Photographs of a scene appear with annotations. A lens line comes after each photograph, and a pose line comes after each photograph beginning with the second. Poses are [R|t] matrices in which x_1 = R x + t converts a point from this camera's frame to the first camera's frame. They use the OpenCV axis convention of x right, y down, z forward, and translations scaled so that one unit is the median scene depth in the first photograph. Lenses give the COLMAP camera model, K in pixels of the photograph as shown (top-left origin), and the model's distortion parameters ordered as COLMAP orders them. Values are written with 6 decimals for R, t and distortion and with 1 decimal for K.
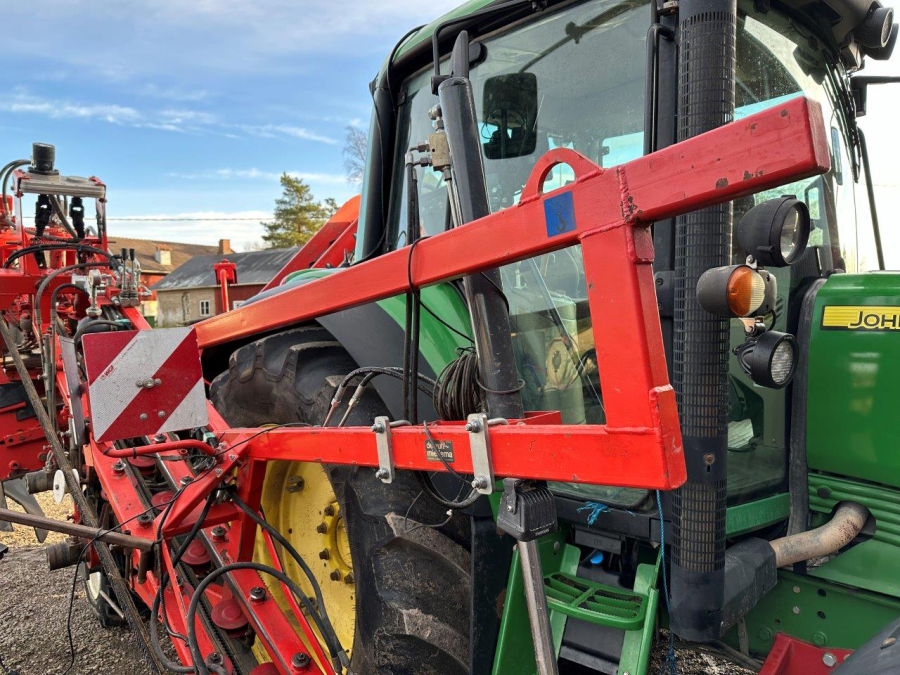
lens RADIAL K [[640.3, 0, 454.4], [0, 640.3, 336.3], [0, 0, 1]] dist [0.043800, -0.054069]
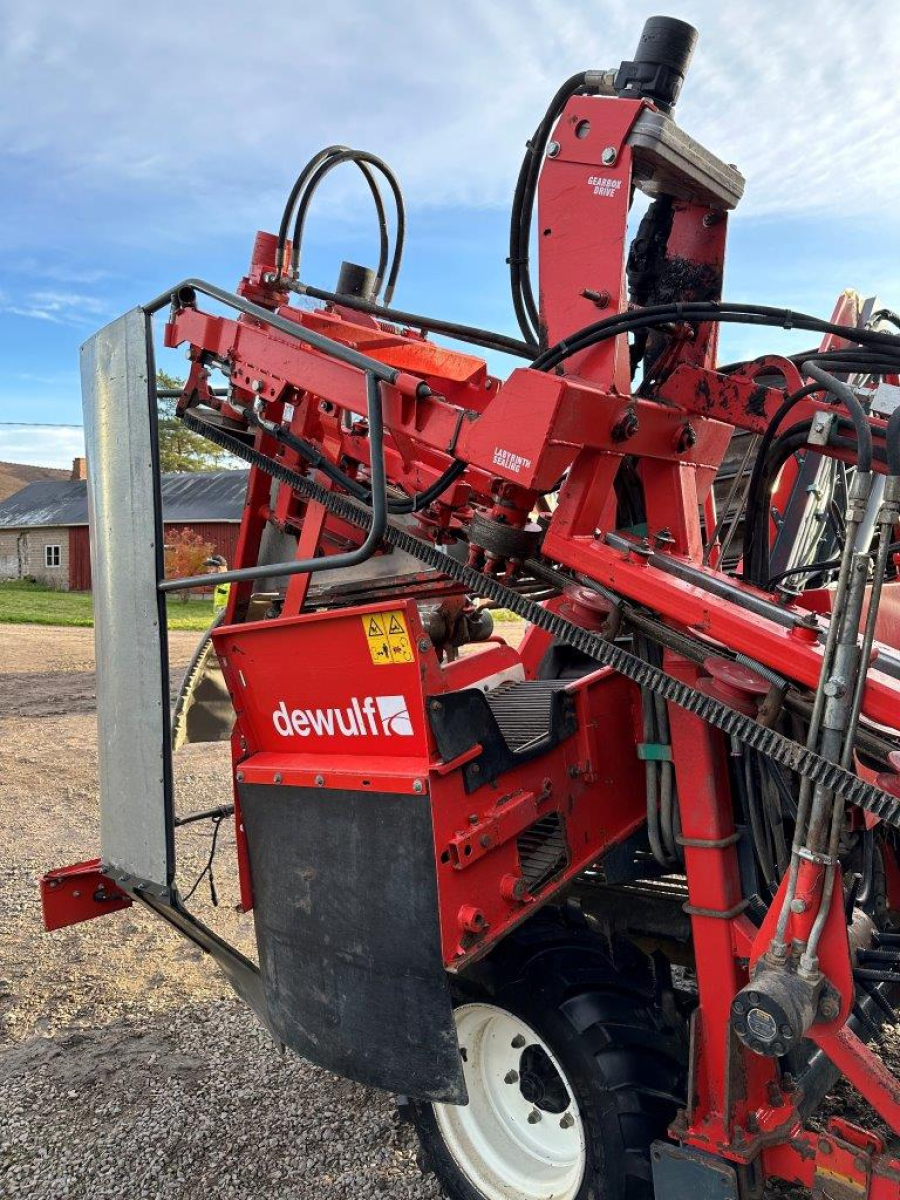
lens RADIAL K [[853.7, 0, 448.1], [0, 853.7, 603.2], [0, 0, 1]] dist [0.043800, -0.054069]
pose [[0.993768, 0.018732, 0.109887, -1.304689], [-0.018367, 0.999822, -0.004336, 0.036645], [-0.109949, 0.002291, 0.993935, 0.888391]]
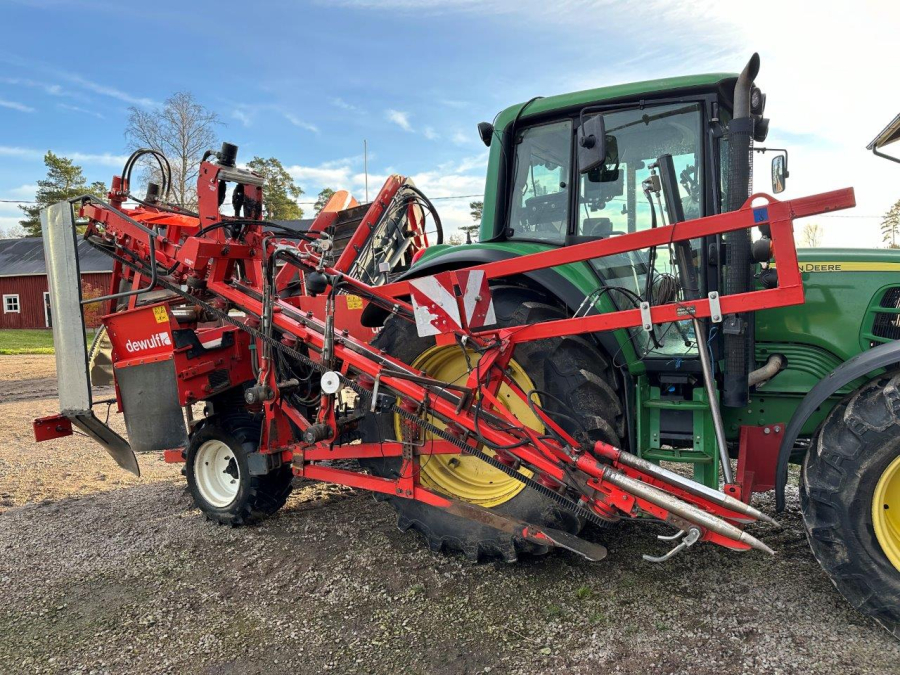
lens RADIAL K [[640.3, 0, 448.6], [0, 640.3, 336.9], [0, 0, 1]] dist [0.043800, -0.054069]
pose [[0.944807, -0.023888, 0.326755, -1.059298], [0.021938, 0.999713, 0.009653, 0.149144], [-0.326892, -0.001952, 0.945060, -0.636956]]
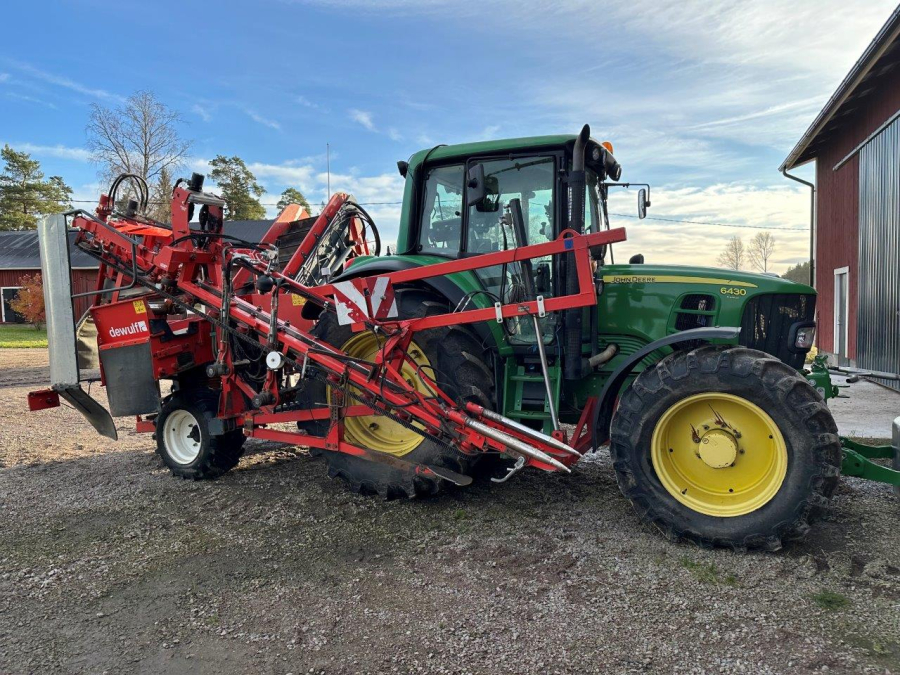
lens RADIAL K [[640.3, 0, 448.4], [0, 640.3, 330.6], [0, 0, 1]] dist [0.043800, -0.054069]
pose [[0.924938, -0.008235, 0.380028, -1.093886], [0.009353, 0.999956, -0.001096, 0.189451], [-0.380002, 0.004568, 0.924974, -1.304571]]
